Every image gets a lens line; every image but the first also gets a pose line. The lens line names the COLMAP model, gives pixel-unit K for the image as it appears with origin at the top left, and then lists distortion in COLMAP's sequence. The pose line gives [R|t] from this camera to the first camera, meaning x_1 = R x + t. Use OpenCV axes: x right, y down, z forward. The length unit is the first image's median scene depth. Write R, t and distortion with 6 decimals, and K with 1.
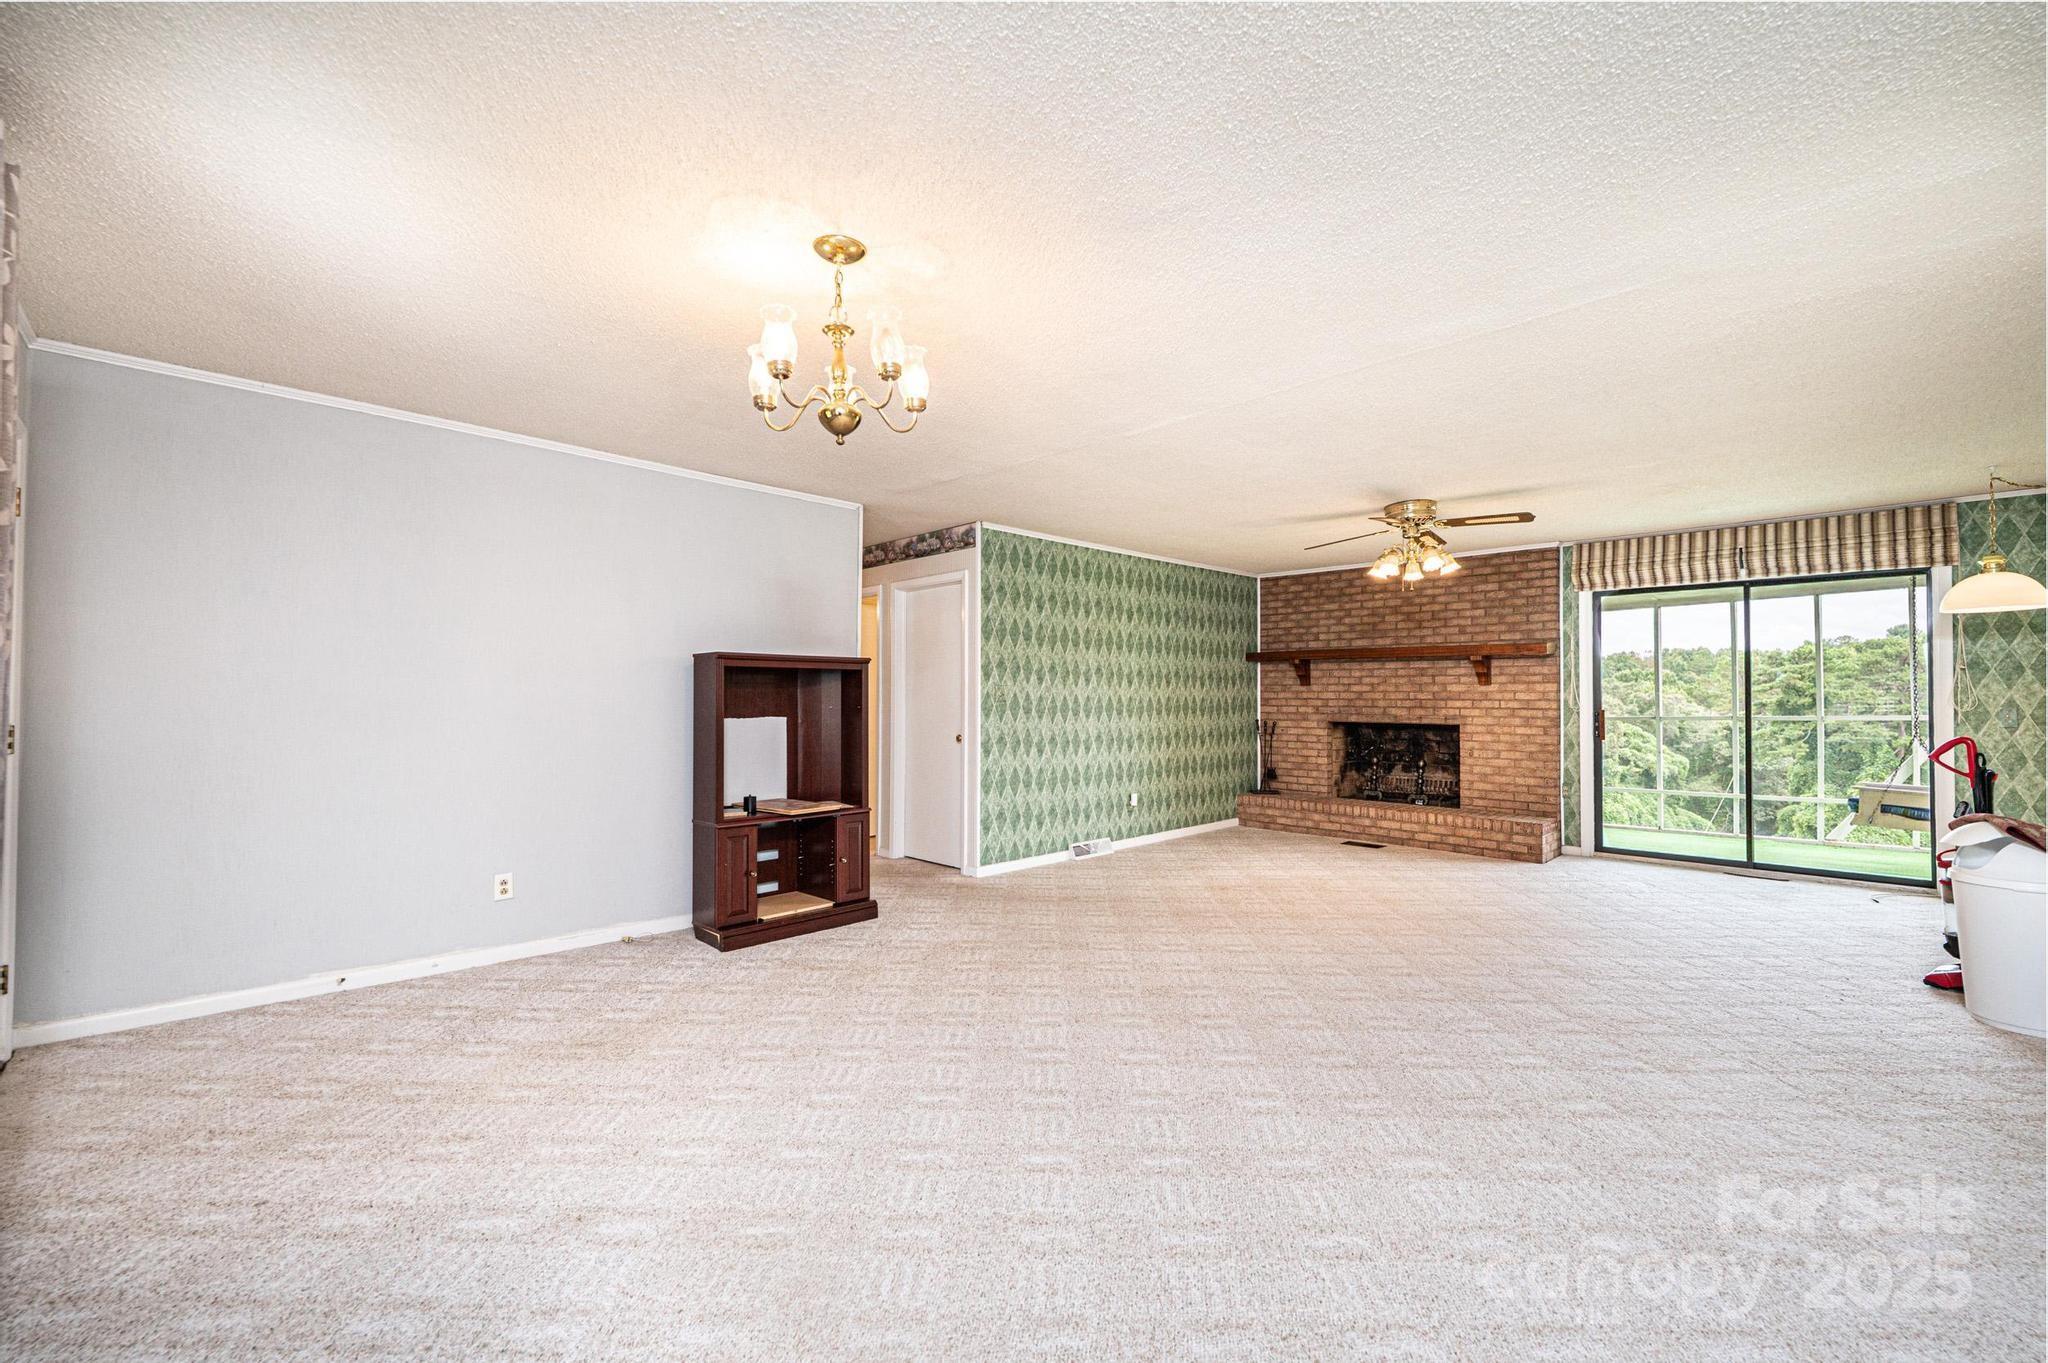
lens RADIAL K [[851.0, 0, 1022.7], [0, 851.0, 683.8], [0, 0, 1]] dist [0.000762, -0.000124]
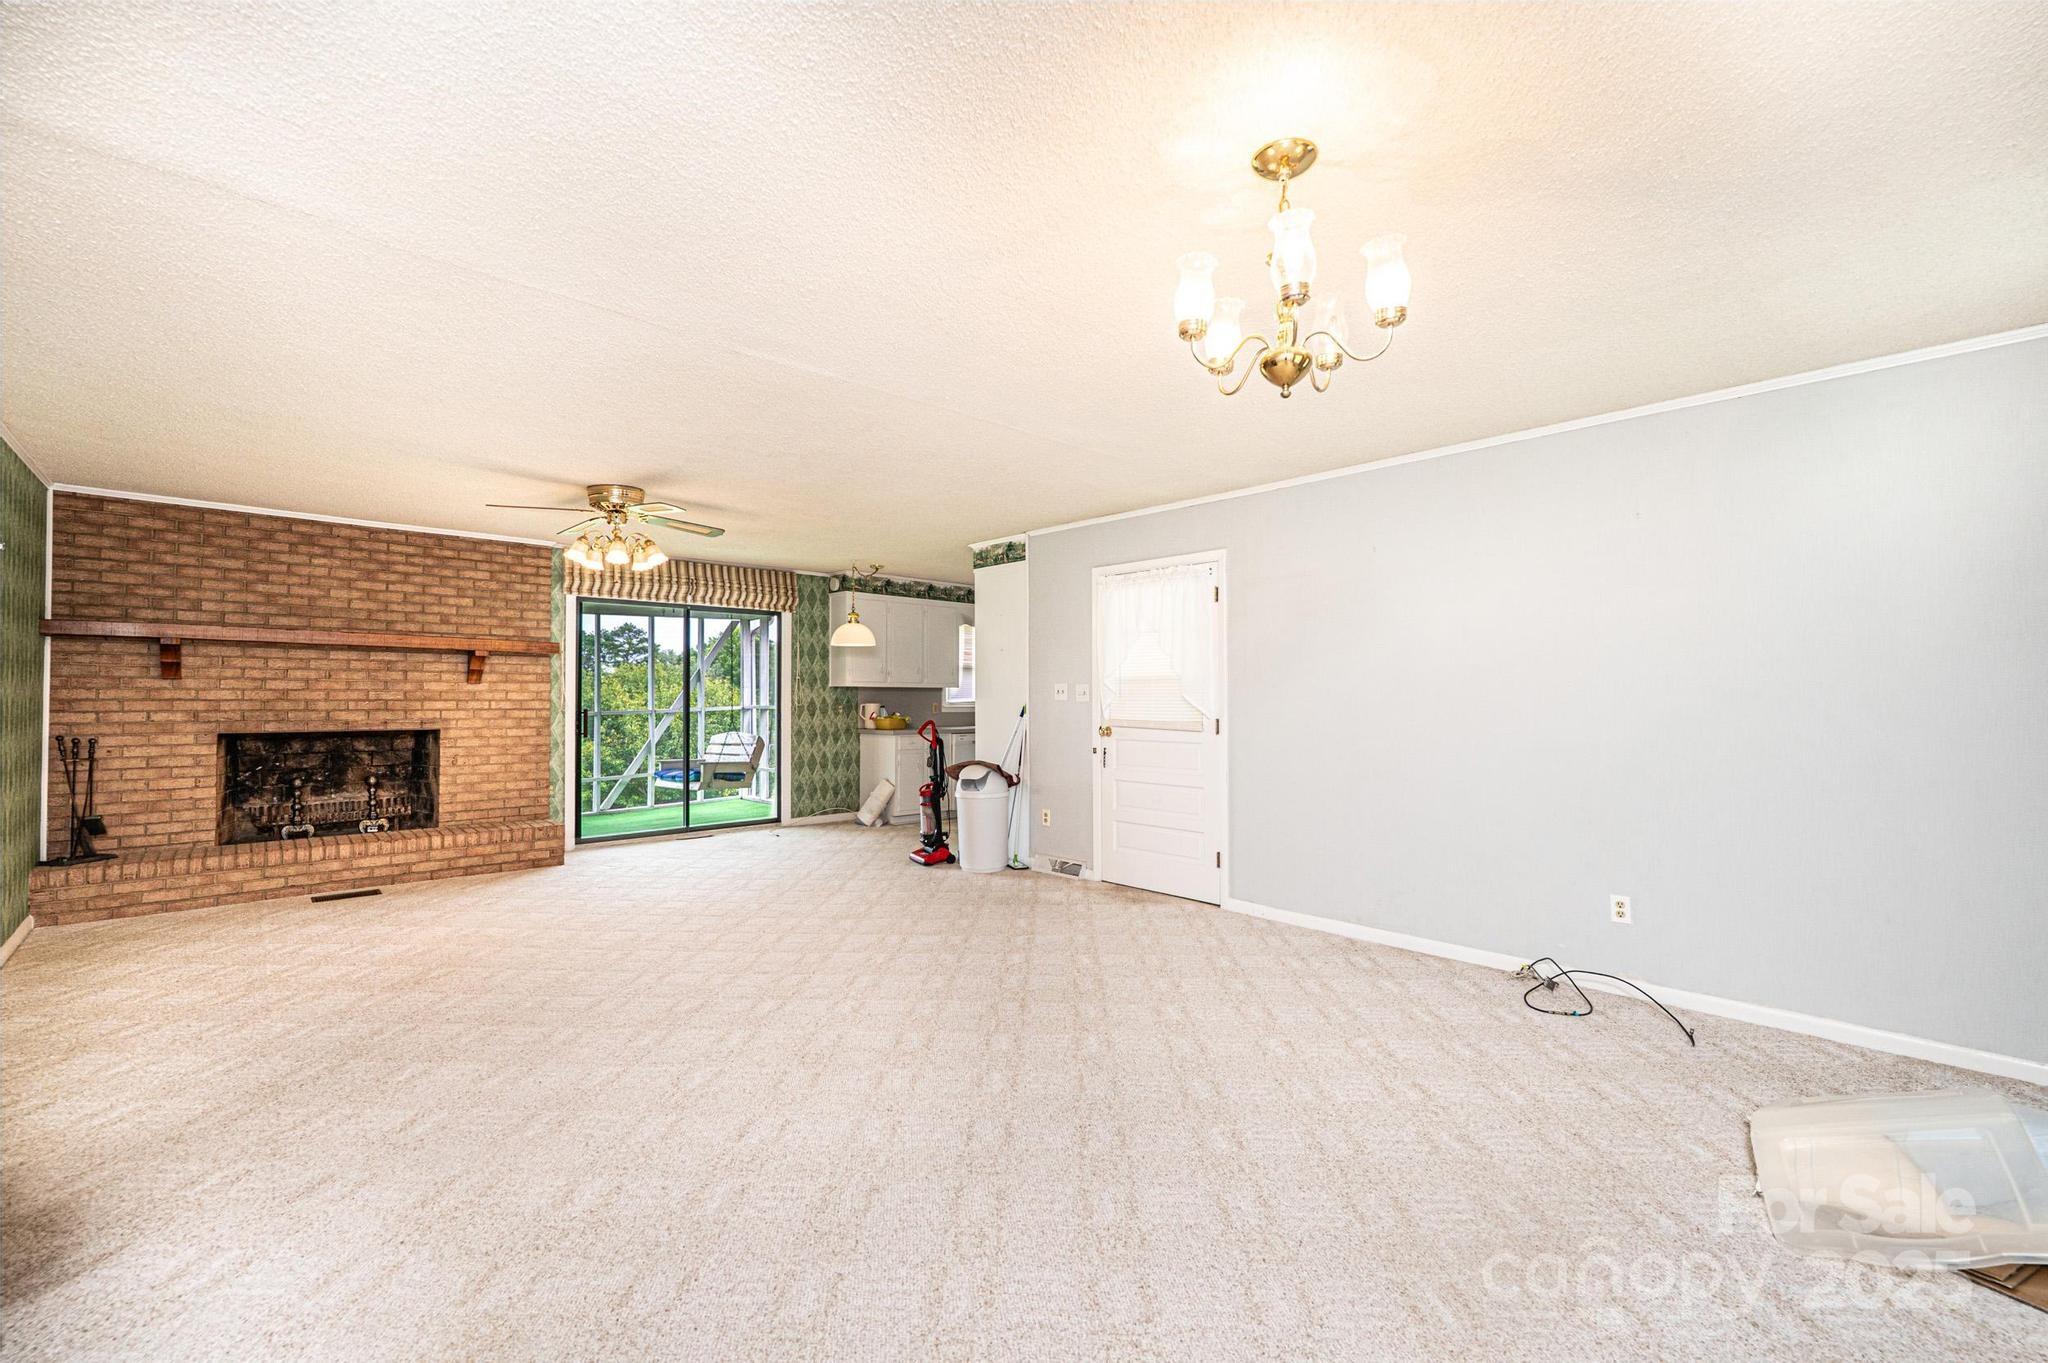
lens RADIAL K [[851.0, 0, 1022.7], [0, 851.0, 683.8], [0, 0, 1]] dist [0.000762, -0.000124]
pose [[0.022818, 0.013878, 0.999643, -0.337778], [-0.016876, 0.999767, -0.013494, 0.003960], [-0.999597, -0.016562, 0.023047, 0.399340]]
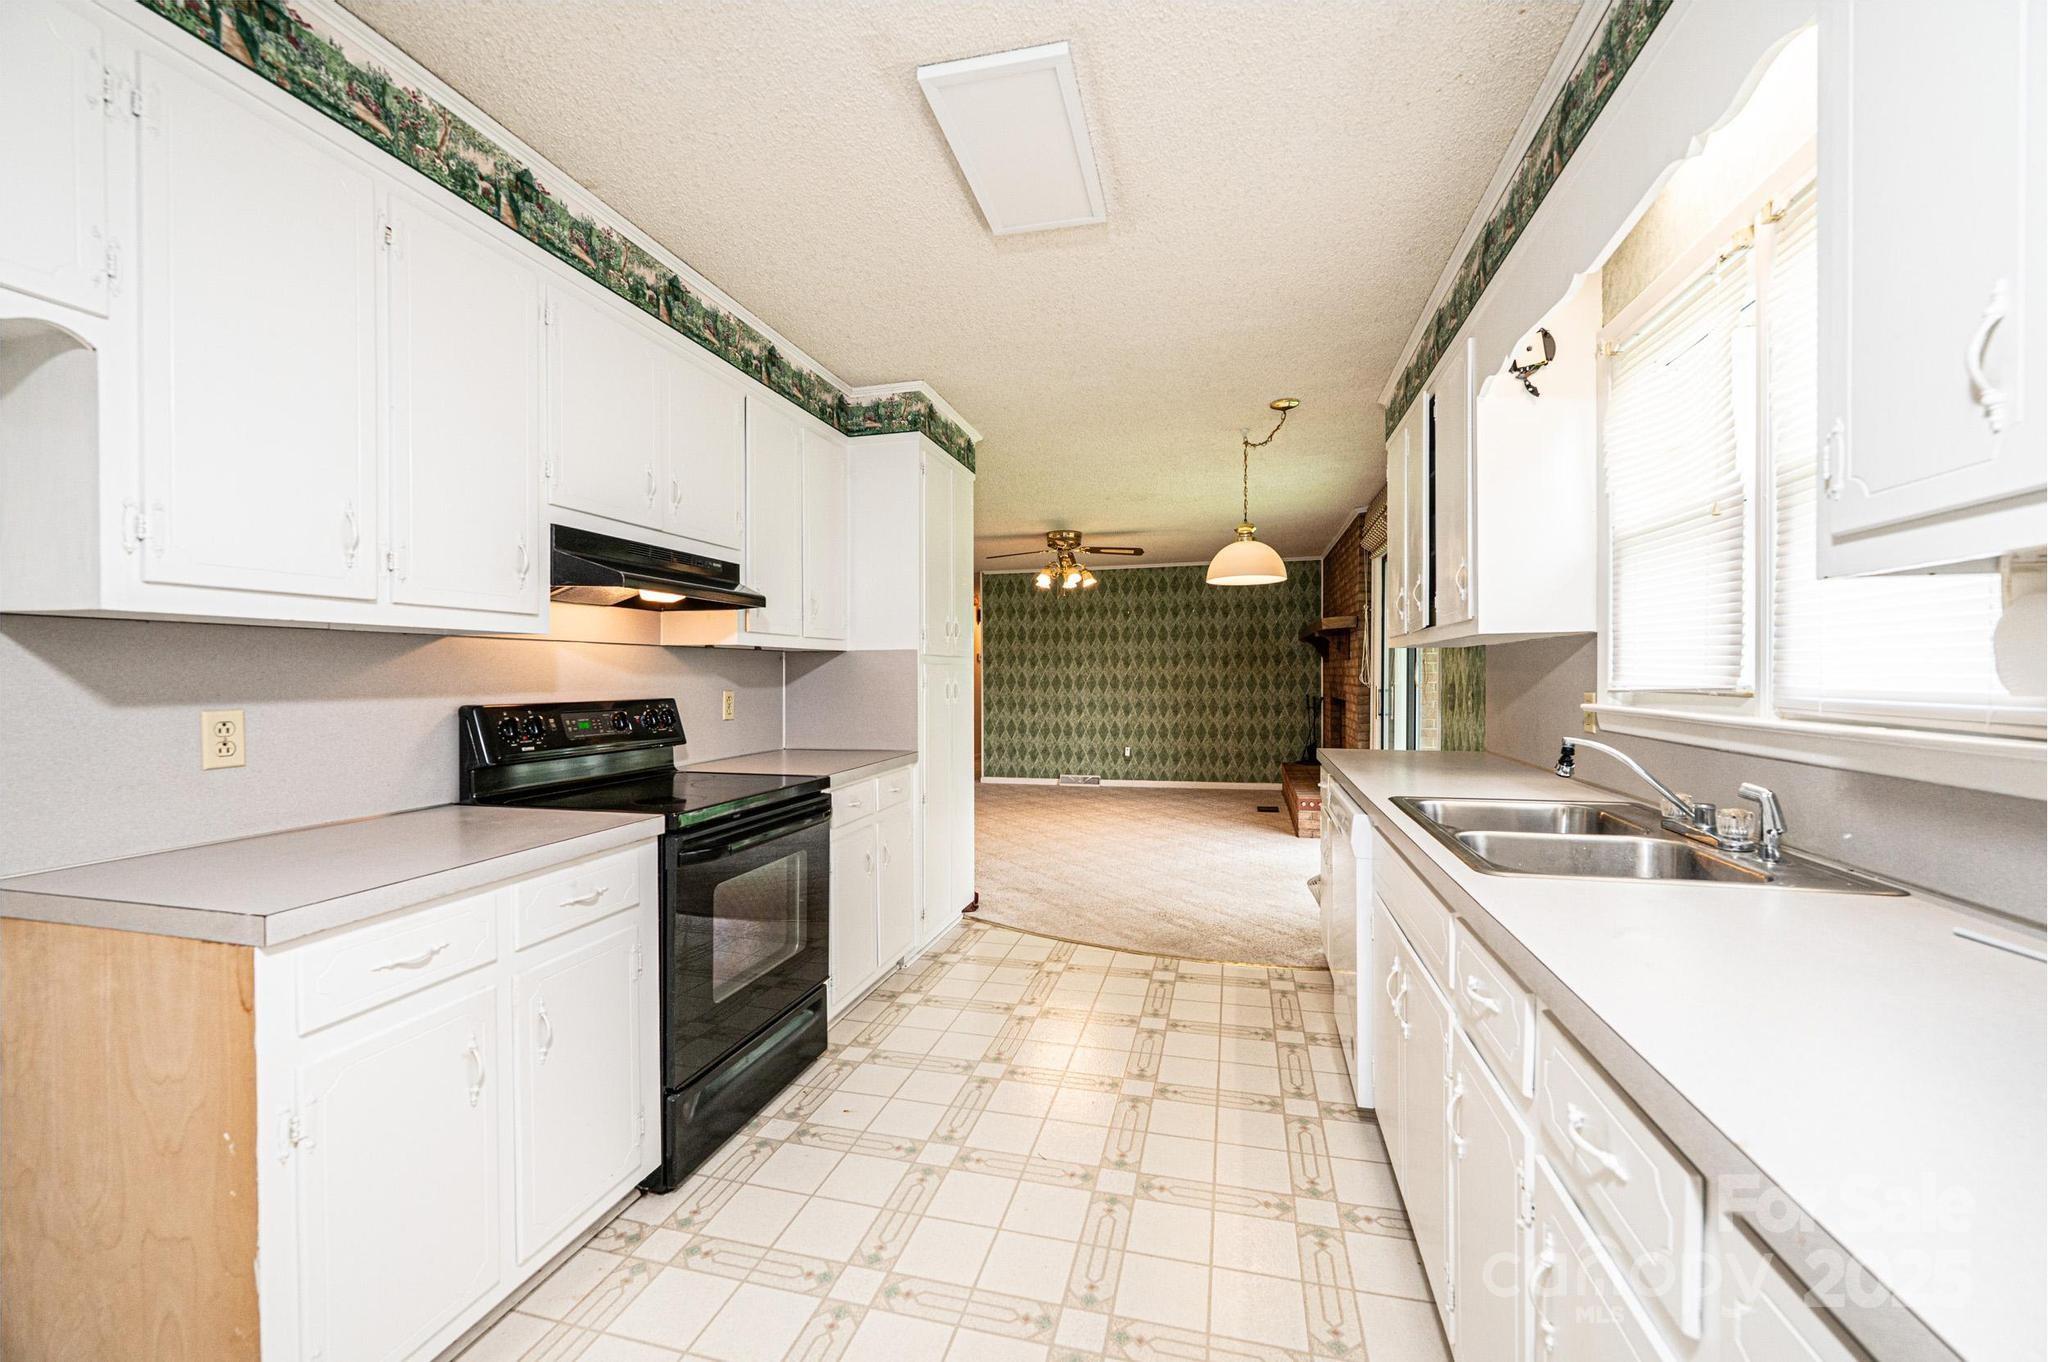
lens RADIAL K [[813.2, 0, 1023.1], [0, 813.2, 682.5], [0, 0, 1]] dist [-0.001110, -0.000205]
pose [[0.515555, 0.003860, -0.856848, 1.142057], [0.020677, 0.999643, 0.016945, 0.002357], [0.856607, -0.026453, 0.515290, 0.201758]]
